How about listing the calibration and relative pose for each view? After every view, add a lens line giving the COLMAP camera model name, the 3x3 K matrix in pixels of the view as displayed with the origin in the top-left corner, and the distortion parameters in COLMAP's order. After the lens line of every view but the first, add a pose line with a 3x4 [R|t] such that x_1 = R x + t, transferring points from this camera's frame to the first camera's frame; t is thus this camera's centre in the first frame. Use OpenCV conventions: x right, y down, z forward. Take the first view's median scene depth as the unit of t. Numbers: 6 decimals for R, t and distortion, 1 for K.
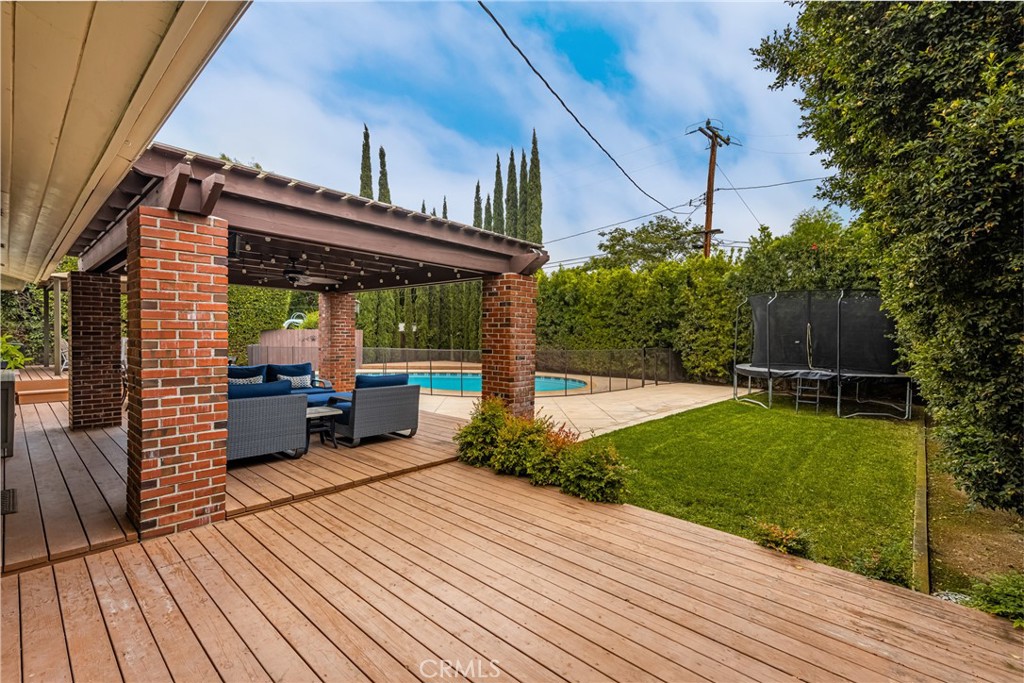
lens RADIAL K [[465.4, 0, 525.1], [0, 465.4, 331.3], [0, 0, 1]] dist [0.015527, -0.000106]
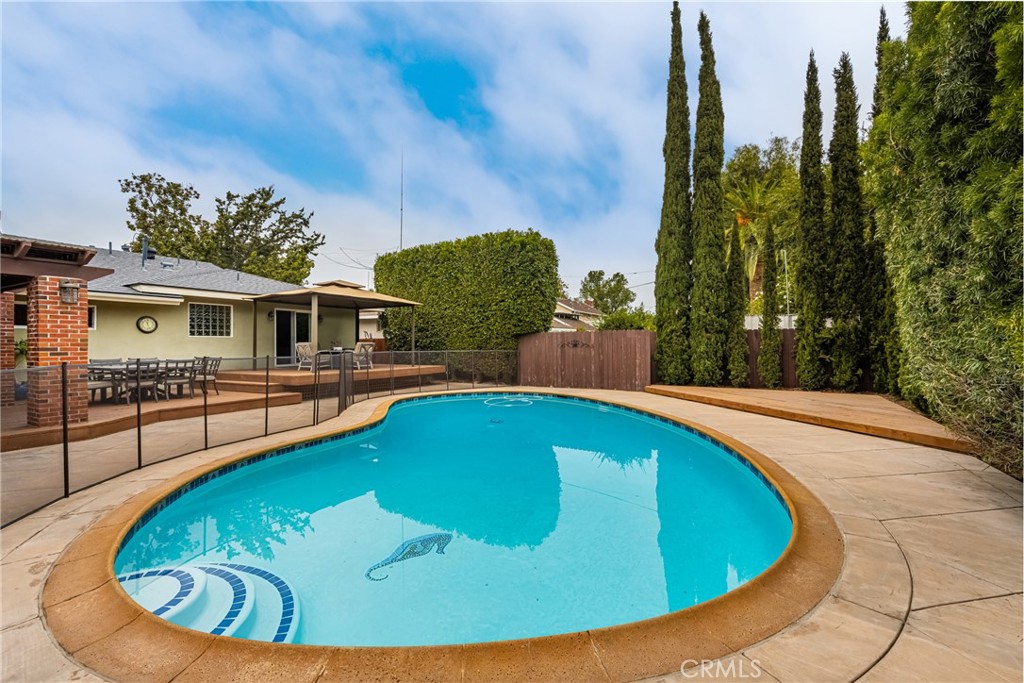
lens RADIAL K [[435.1, 0, 510.8], [0, 435.1, 338.7], [0, 0, 1]] dist [0.012513, -0.000581]
pose [[0.181196, -0.020438, -0.983235, 0.228422], [0.012865, 0.999748, -0.018410, 0.021099], [0.983363, -0.009314, 0.181413, 0.851848]]
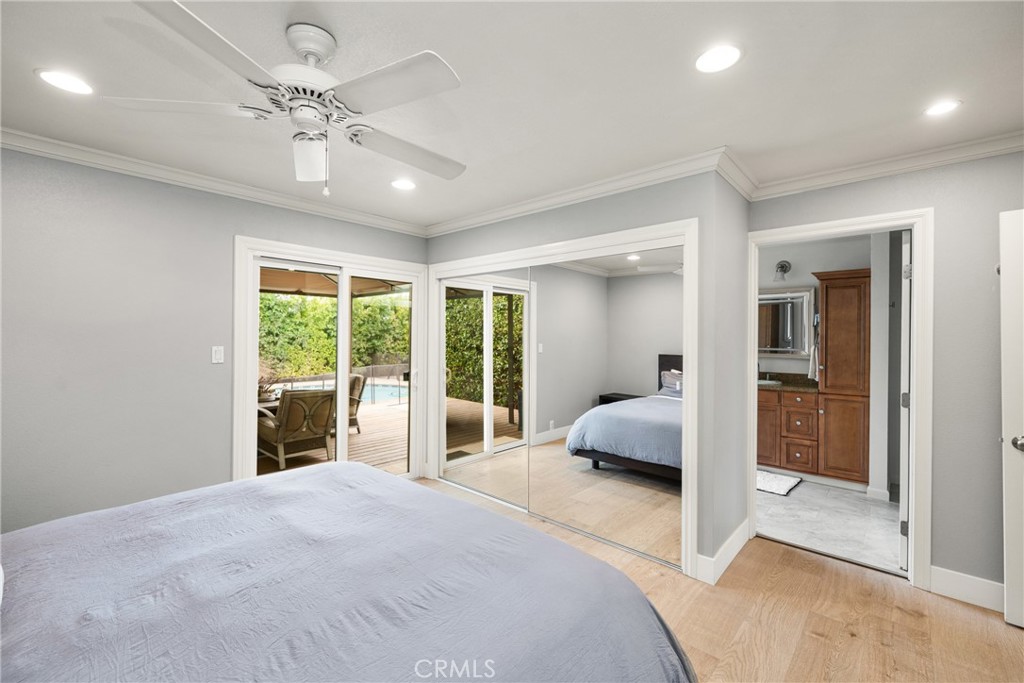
lens RADIAL K [[435.1, 0, 514.5], [0, 435.1, 340.3], [0, 0, 1]] dist [0.012513, -0.000581]
pose [[0.014260, -0.005371, 0.999884, -0.925012], [-0.006850, 0.999962, 0.005469, -0.013359], [-0.999875, -0.006928, 0.014223, 0.507558]]
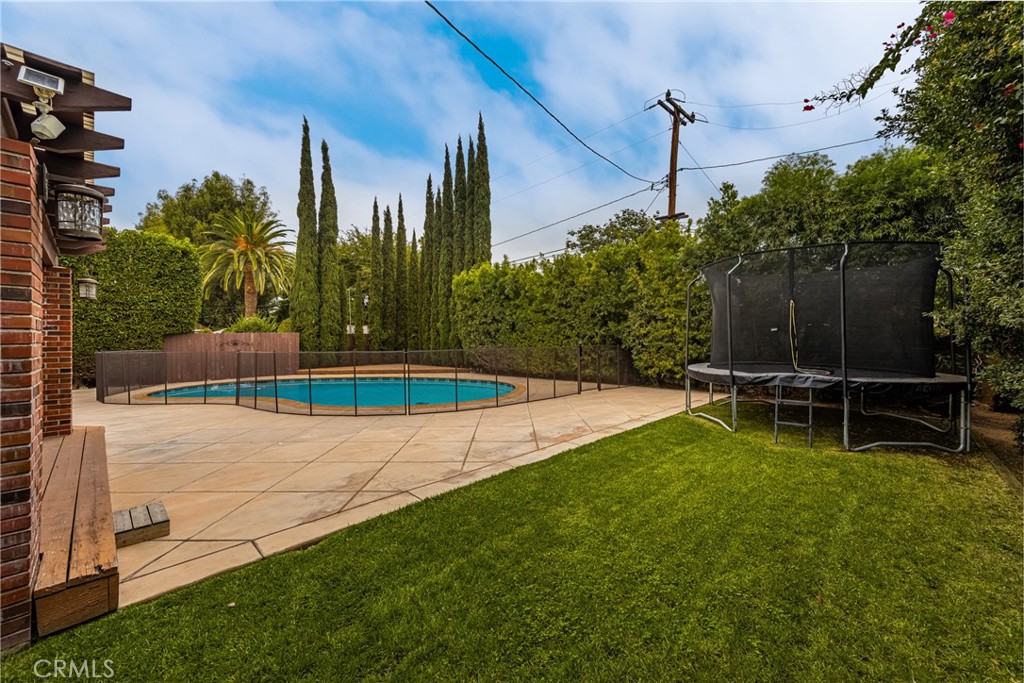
lens RADIAL K [[402.5, 0, 517.2], [0, 402.5, 333.6], [0, 0, 1]] dist [0.012727, -0.000780]
pose [[0.998945, -0.019502, -0.041566, 0.145986], [0.019271, 0.999797, -0.005963, 0.014941], [0.041674, 0.005156, 0.999118, 0.248644]]
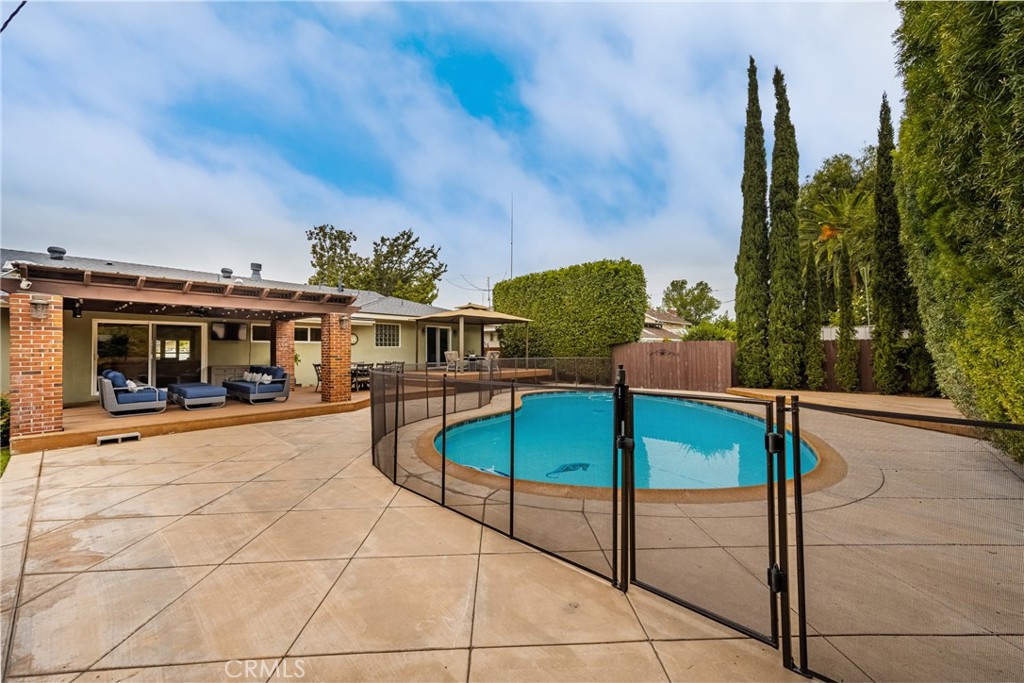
lens RADIAL K [[402.5, 0, 507.6], [0, 402.5, 339.5], [0, 0, 1]] dist [0.012727, -0.000780]
pose [[-0.025741, -0.035825, -0.999027, 0.355225], [0.011436, 0.999282, -0.036128, 0.017677], [0.999603, -0.012355, -0.025313, 0.796989]]
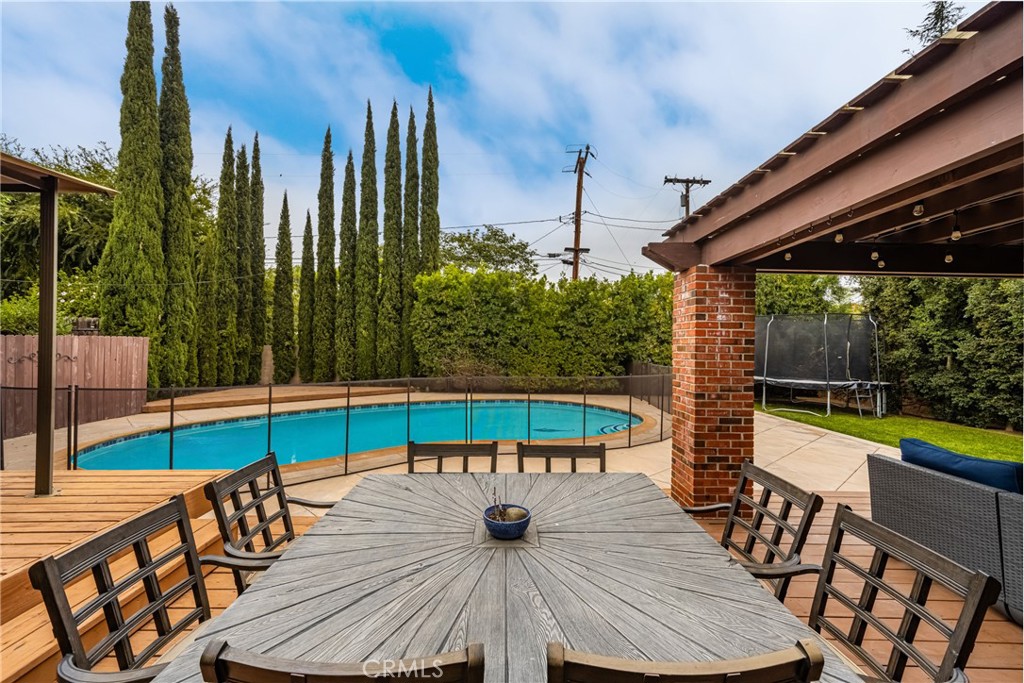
lens RADIAL K [[435.1, 0, 517.4], [0, 435.1, 336.5], [0, 0, 1]] dist [0.012513, -0.000581]
pose [[0.736823, 0.016446, 0.675886, -0.451556], [-0.012689, 0.999864, -0.010496, -0.004168], [-0.675967, -0.000843, 0.736932, 0.436306]]
